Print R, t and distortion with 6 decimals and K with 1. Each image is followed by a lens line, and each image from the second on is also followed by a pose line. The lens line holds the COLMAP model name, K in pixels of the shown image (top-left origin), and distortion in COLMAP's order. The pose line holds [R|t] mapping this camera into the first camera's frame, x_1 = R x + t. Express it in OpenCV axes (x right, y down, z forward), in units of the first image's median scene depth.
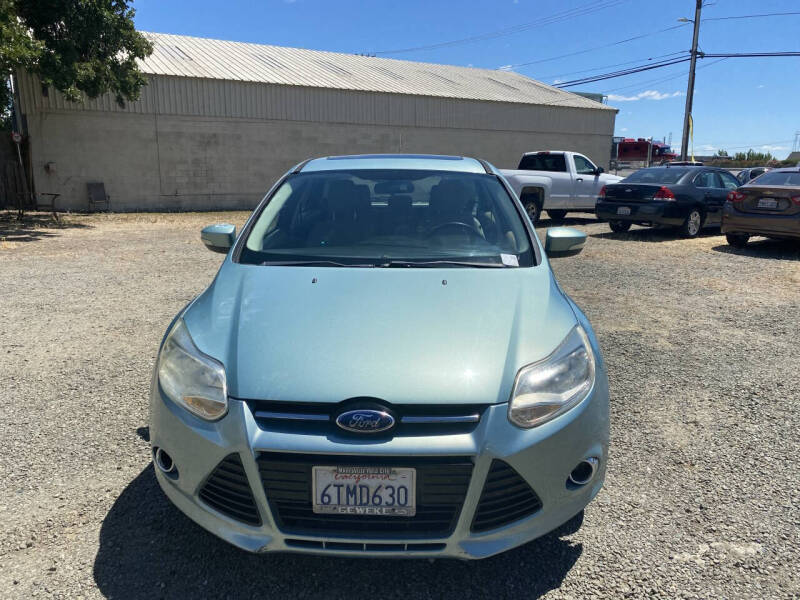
lens RADIAL K [[604.4, 0, 390.2], [0, 604.4, 300.7], [0, 0, 1]] dist [0.008610, -0.009854]
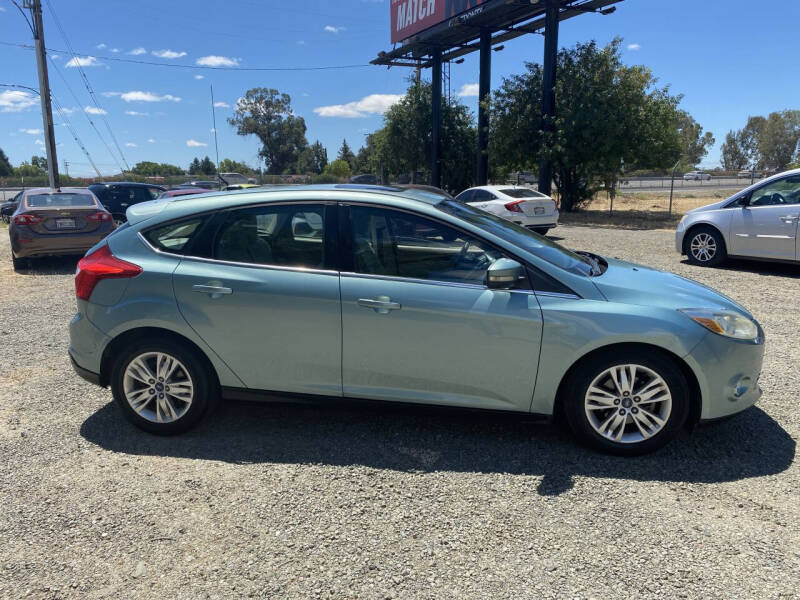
lens RADIAL K [[604.4, 0, 390.2], [0, 604.4, 300.7], [0, 0, 1]] dist [0.008610, -0.009854]
pose [[0.111260, -0.199695, 0.973521, -0.820194], [0.228716, 0.958452, 0.170465, -0.175280], [-0.967114, 0.203694, 0.152310, 0.674382]]
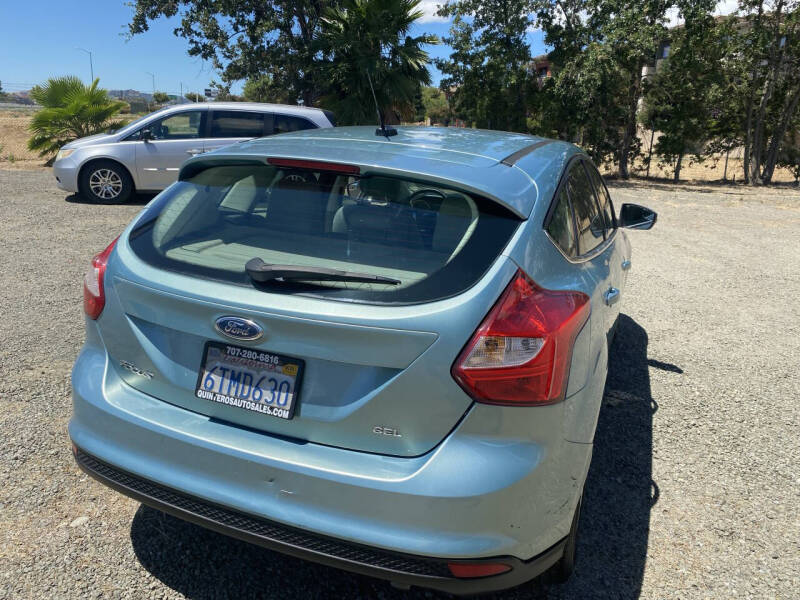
lens RADIAL K [[606.7, 0, 395.5], [0, 606.7, 304.5], [0, 0, 1]] dist [0.010402, -0.009560]
pose [[-0.935697, -0.151838, 0.318460, -0.171917], [0.018858, 0.879837, 0.474902, -0.332985], [-0.352301, 0.450369, -0.820397, 1.412617]]
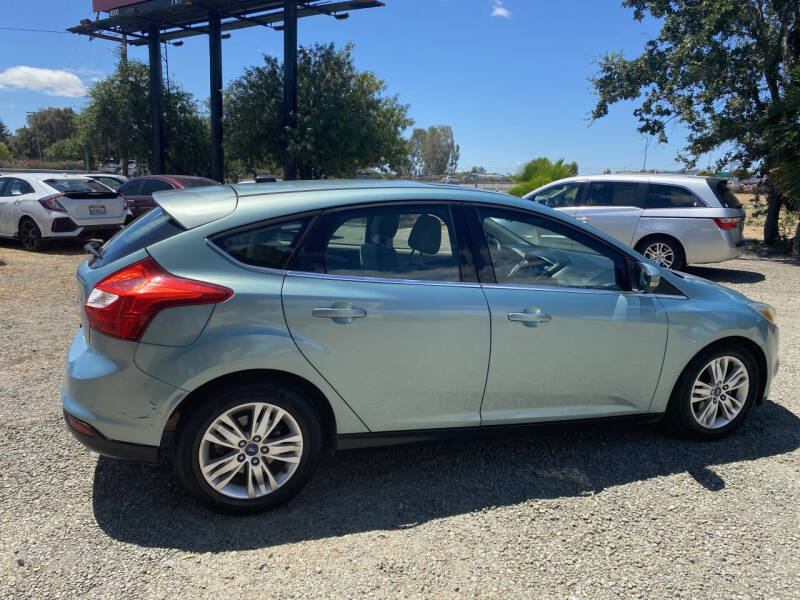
lens RADIAL K [[606.7, 0, 395.5], [0, 606.7, 304.5], [0, 0, 1]] dist [0.010402, -0.009560]
pose [[-0.374057, -0.203419, 0.904821, -0.667671], [0.170121, 0.944042, 0.282566, -0.266566], [-0.911669, 0.259625, -0.318520, 1.100024]]
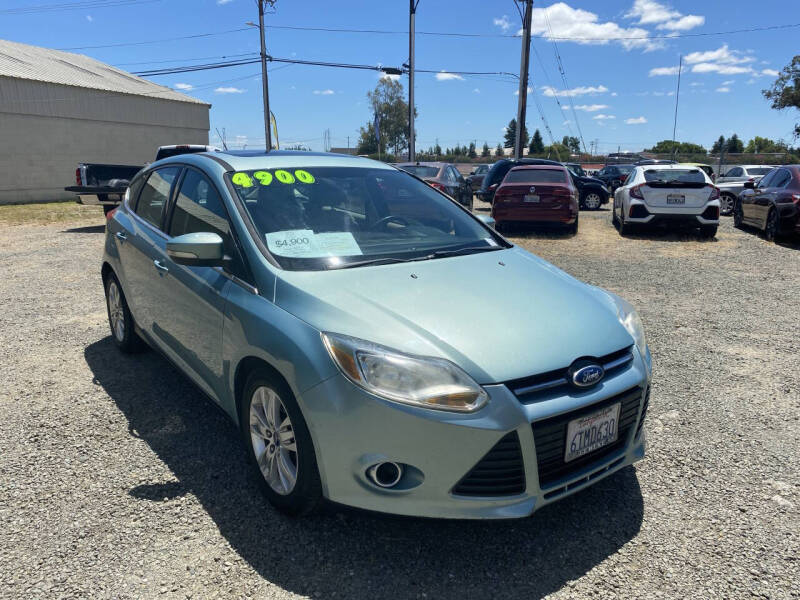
lens RADIAL K [[603.6, 0, 397.4], [0, 603.6, 301.6], [0, 0, 1]] dist [0.007245, -0.004961]
pose [[0.776256, -0.143019, 0.613981, -0.389705], [0.135363, 0.989023, 0.059241, -0.027037], [-0.615714, 0.037124, 0.787095, 0.096854]]
